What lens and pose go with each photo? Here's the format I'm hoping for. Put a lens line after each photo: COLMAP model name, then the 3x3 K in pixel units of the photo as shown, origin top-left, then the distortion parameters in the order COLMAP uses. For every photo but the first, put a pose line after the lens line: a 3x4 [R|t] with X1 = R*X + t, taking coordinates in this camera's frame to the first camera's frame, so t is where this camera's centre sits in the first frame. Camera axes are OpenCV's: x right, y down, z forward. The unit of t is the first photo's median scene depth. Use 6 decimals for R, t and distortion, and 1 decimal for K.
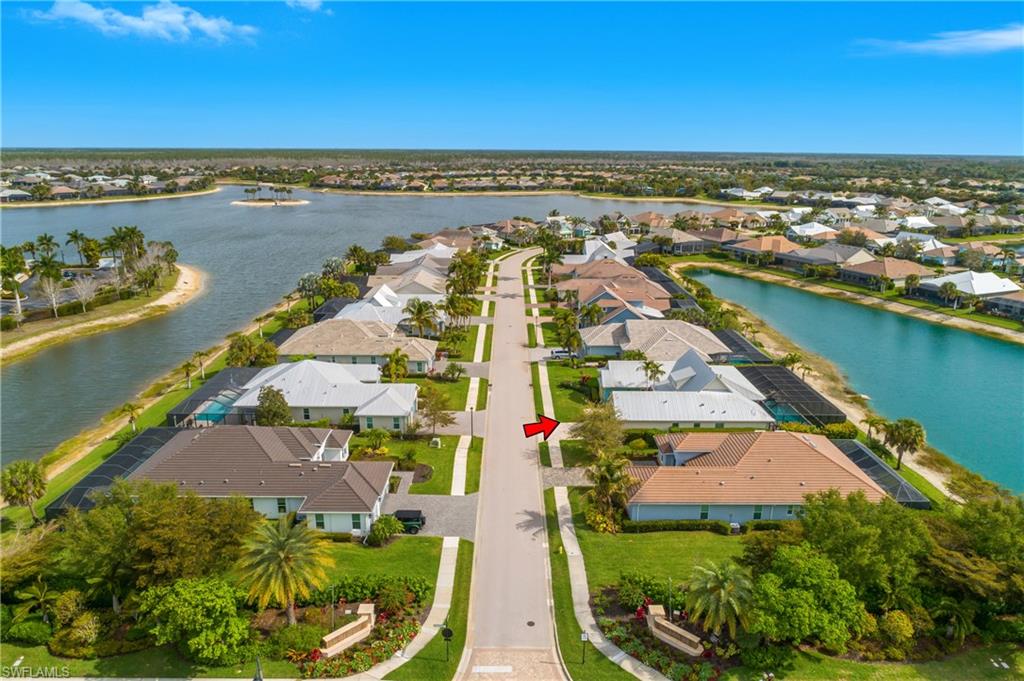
lens RADIAL K [[692.4, 0, 512.0], [0, 692.4, 340.5], [0, 0, 1]] dist [0.002016, 0.001179]
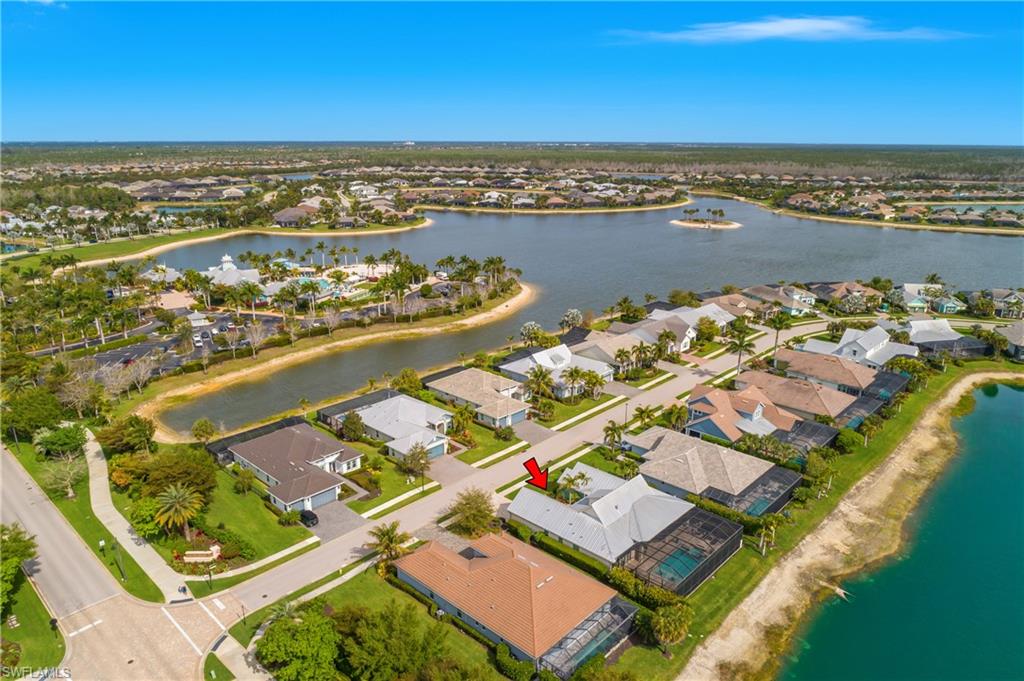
lens RADIAL K [[692.4, 0, 512.0], [0, 692.4, 340.5], [0, 0, 1]] dist [0.002016, 0.001179]
pose [[0.725914, 0.195065, -0.659544, 0.658811], [-0.186724, 0.978817, 0.083978, -0.207164], [0.661954, 0.062192, 0.746960, 0.041587]]
